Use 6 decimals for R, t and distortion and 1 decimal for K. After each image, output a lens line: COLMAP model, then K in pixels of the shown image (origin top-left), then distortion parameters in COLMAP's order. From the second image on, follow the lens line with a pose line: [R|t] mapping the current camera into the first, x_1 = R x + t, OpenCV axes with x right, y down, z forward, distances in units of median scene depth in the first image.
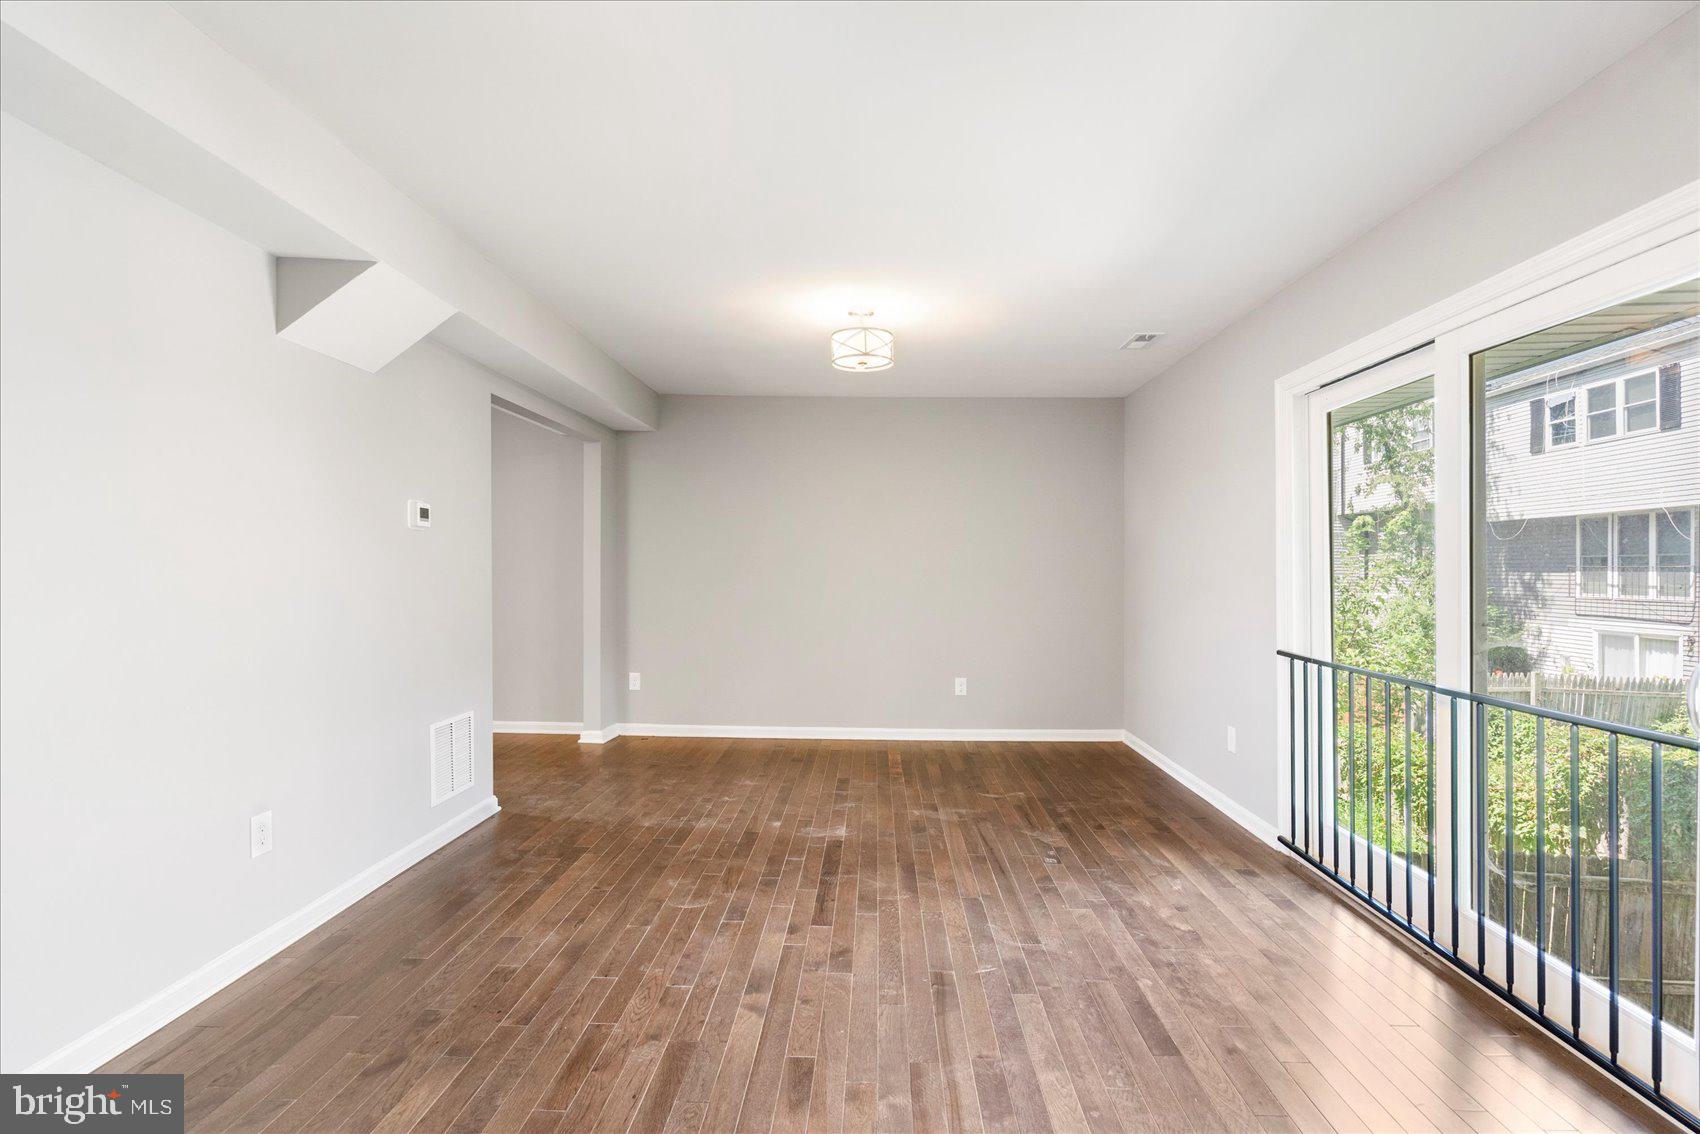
lens RADIAL K [[780.5, 0, 850.0], [0, 780.5, 567.0], [0, 0, 1]] dist [-0.004771, 0.000335]
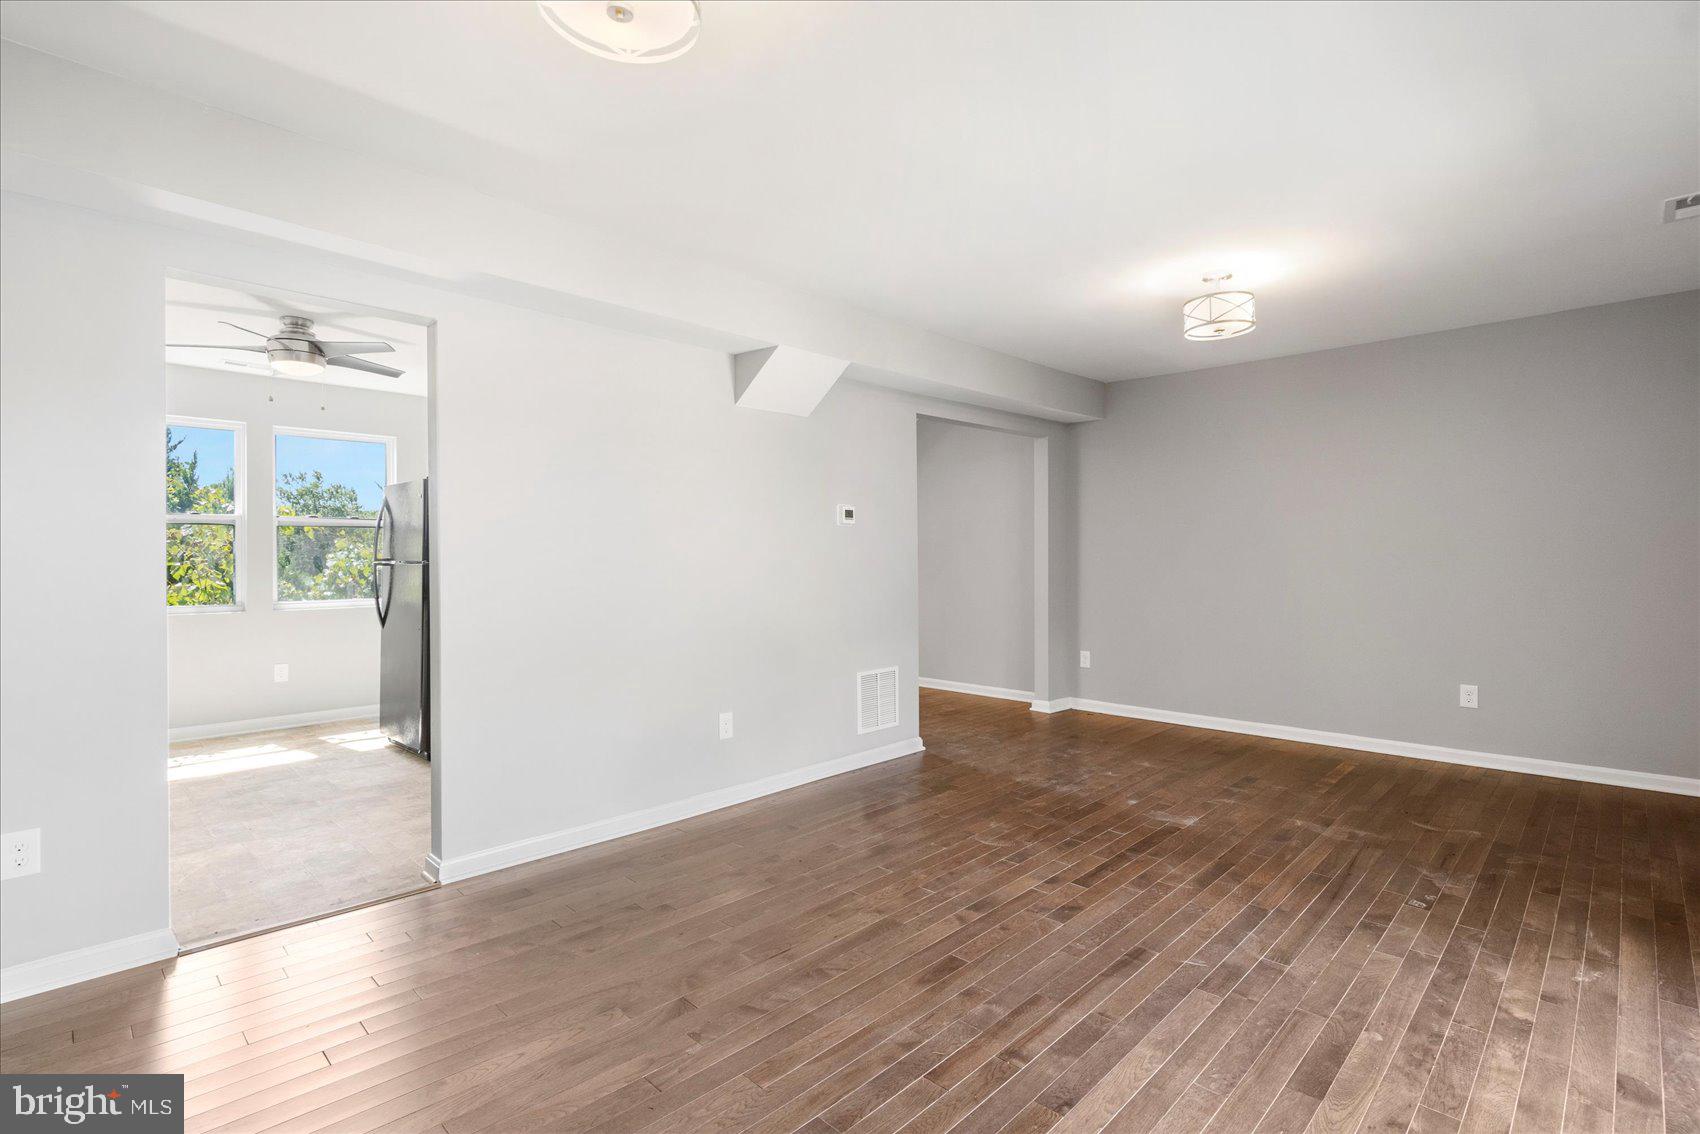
lens RADIAL K [[798.4, 0, 859.5], [0, 798.4, 554.5], [0, 0, 1]] dist [0.000112, 0.001679]
pose [[0.740856, -0.013581, -0.671526, 0.415122], [0.016772, 0.999858, -0.001717, 0.003293], [0.671454, -0.009991, 0.740979, -0.007162]]
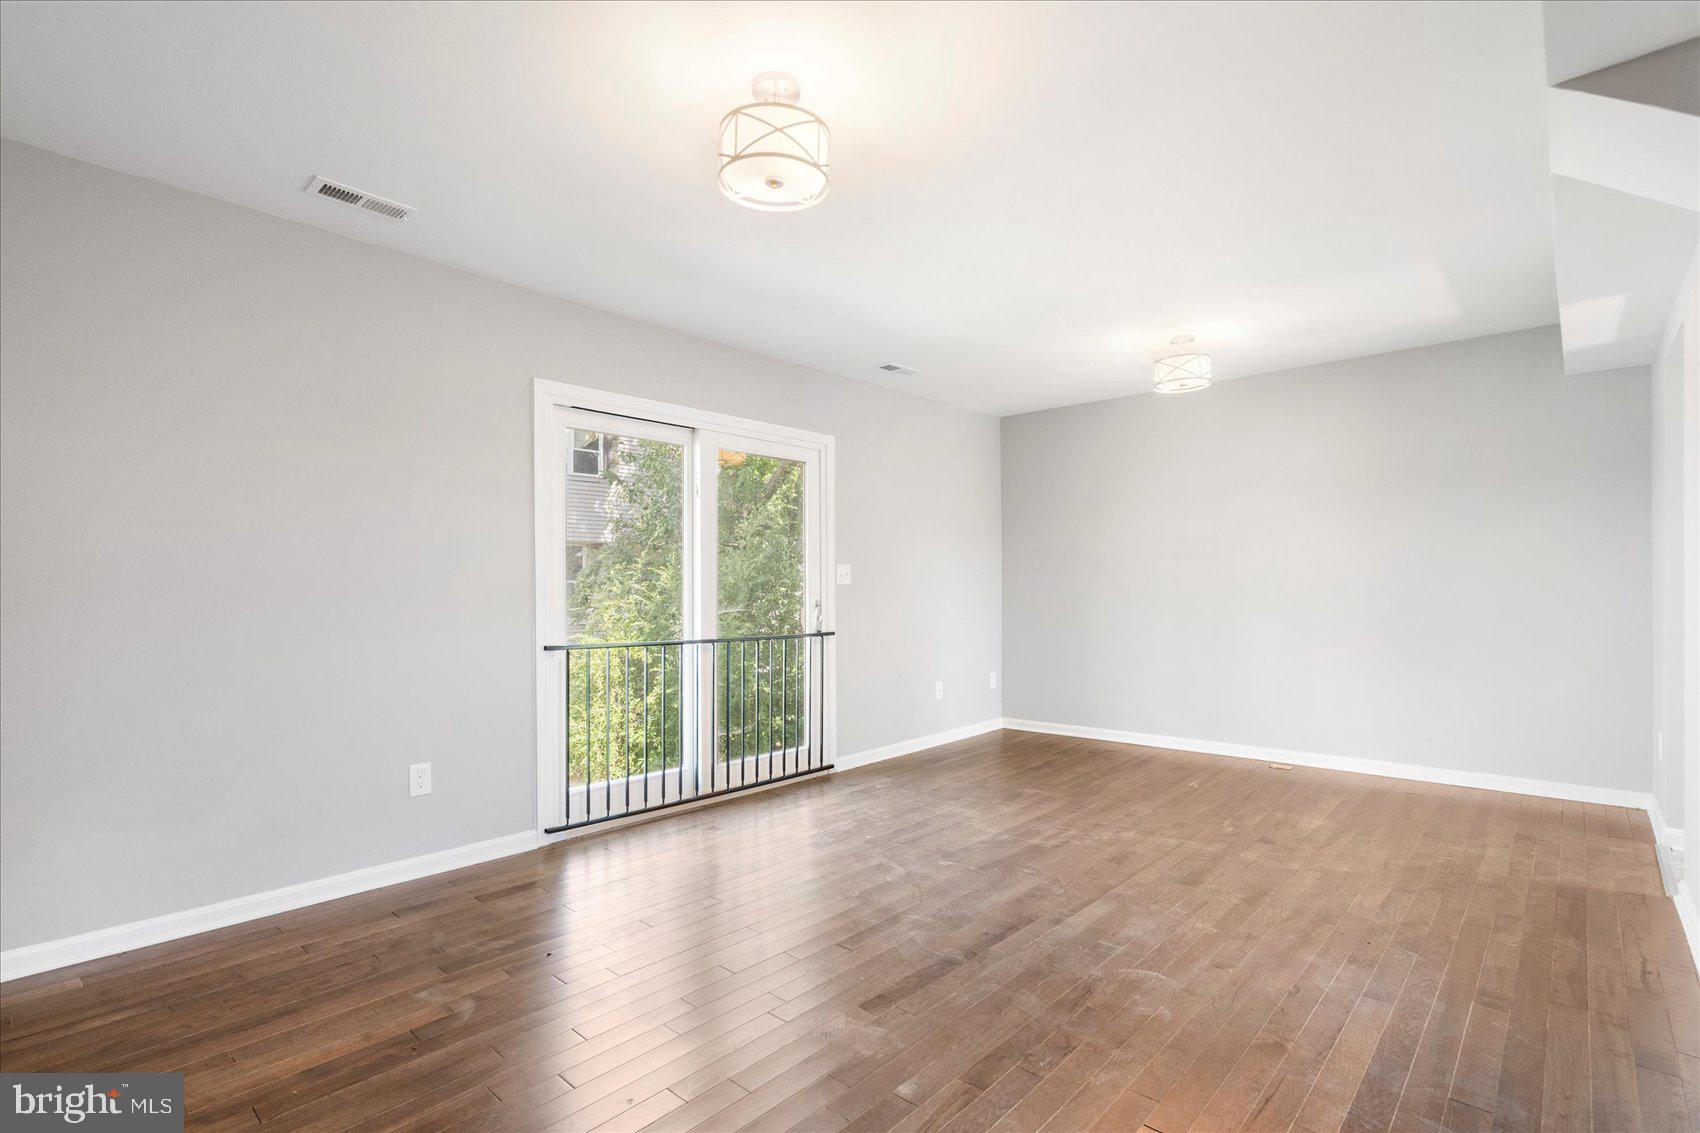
lens RADIAL K [[804.0, 0, 858.0], [0, 804.0, 581.8], [0, 0, 1]] dist [-0.001037, 0.001309]
pose [[-0.770169, -0.001421, 0.637838, -0.457921], [-0.007048, 0.999955, -0.006283, 0.030034], [-0.637801, -0.009334, -0.770145, 1.675548]]
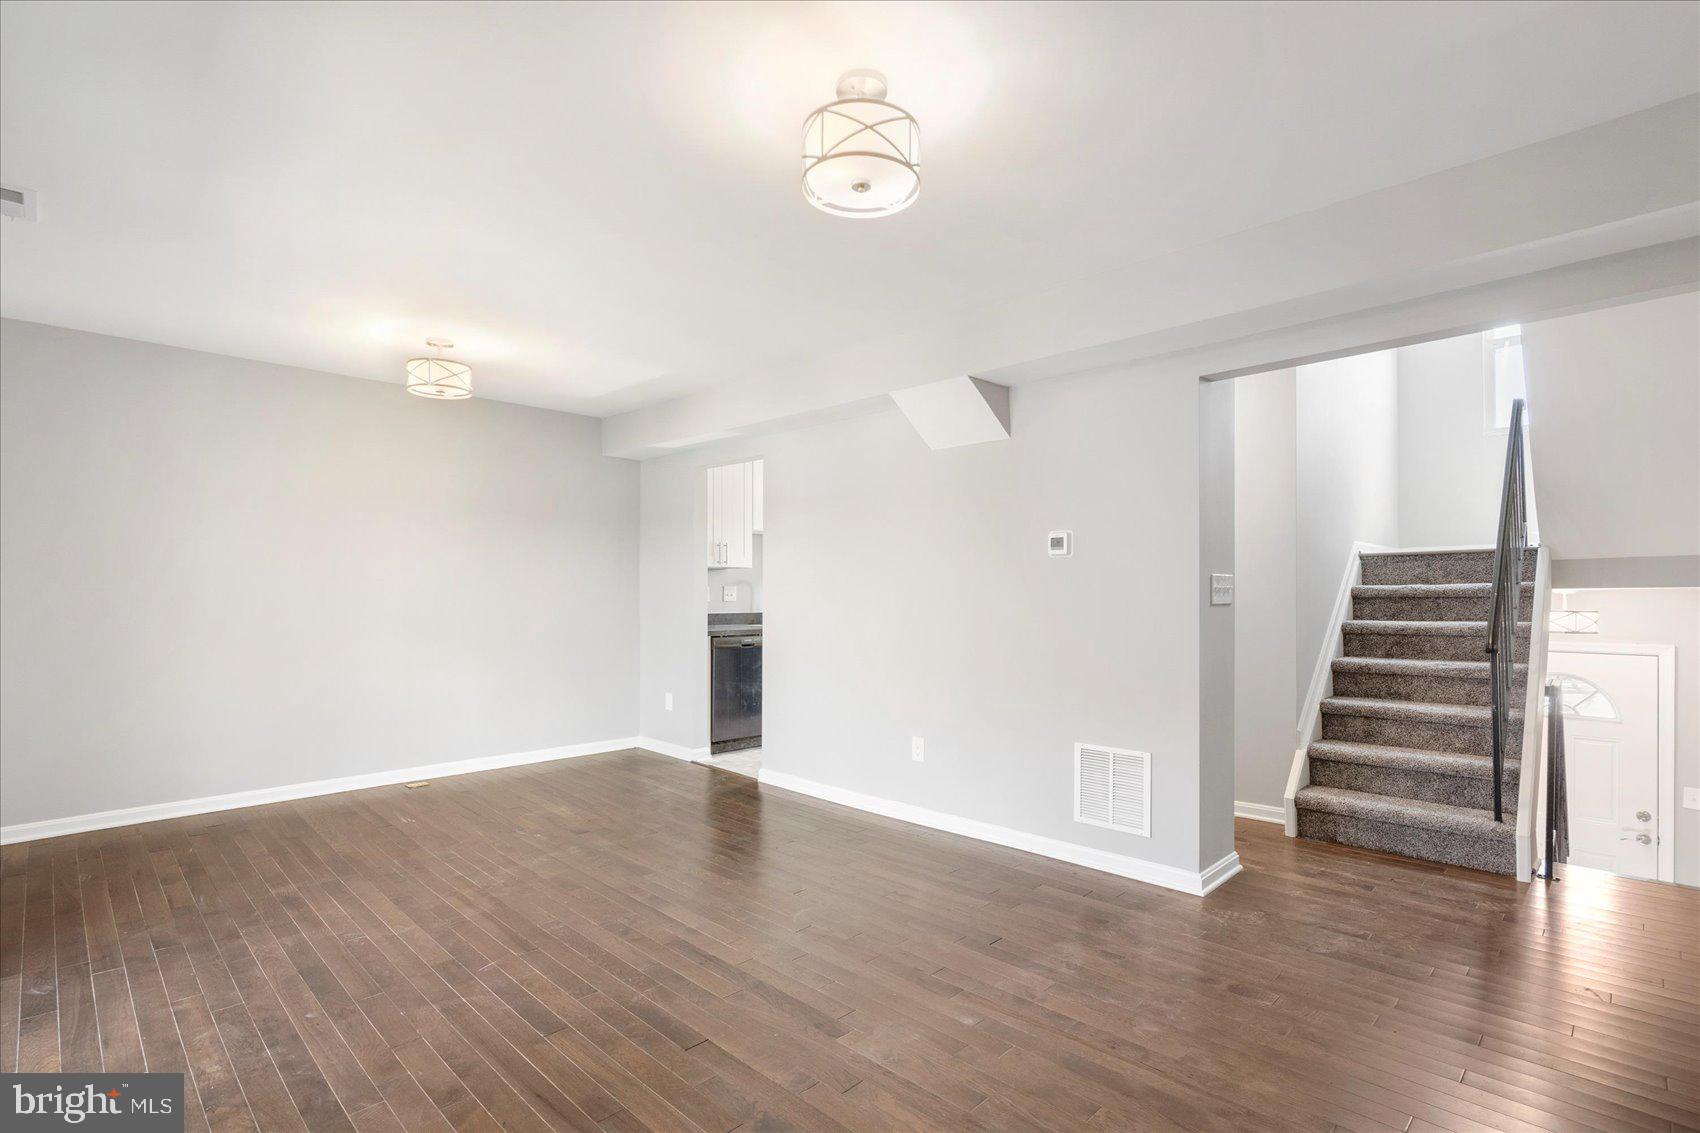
lens RADIAL K [[804.0, 0, 858.0], [0, 804.0, 581.8], [0, 0, 1]] dist [-0.001037, 0.001309]
pose [[-0.674077, -0.021854, -0.738338, 0.501966], [-0.004678, 0.999668, -0.025318, 0.016280], [0.738647, -0.013612, -0.673955, 1.625524]]
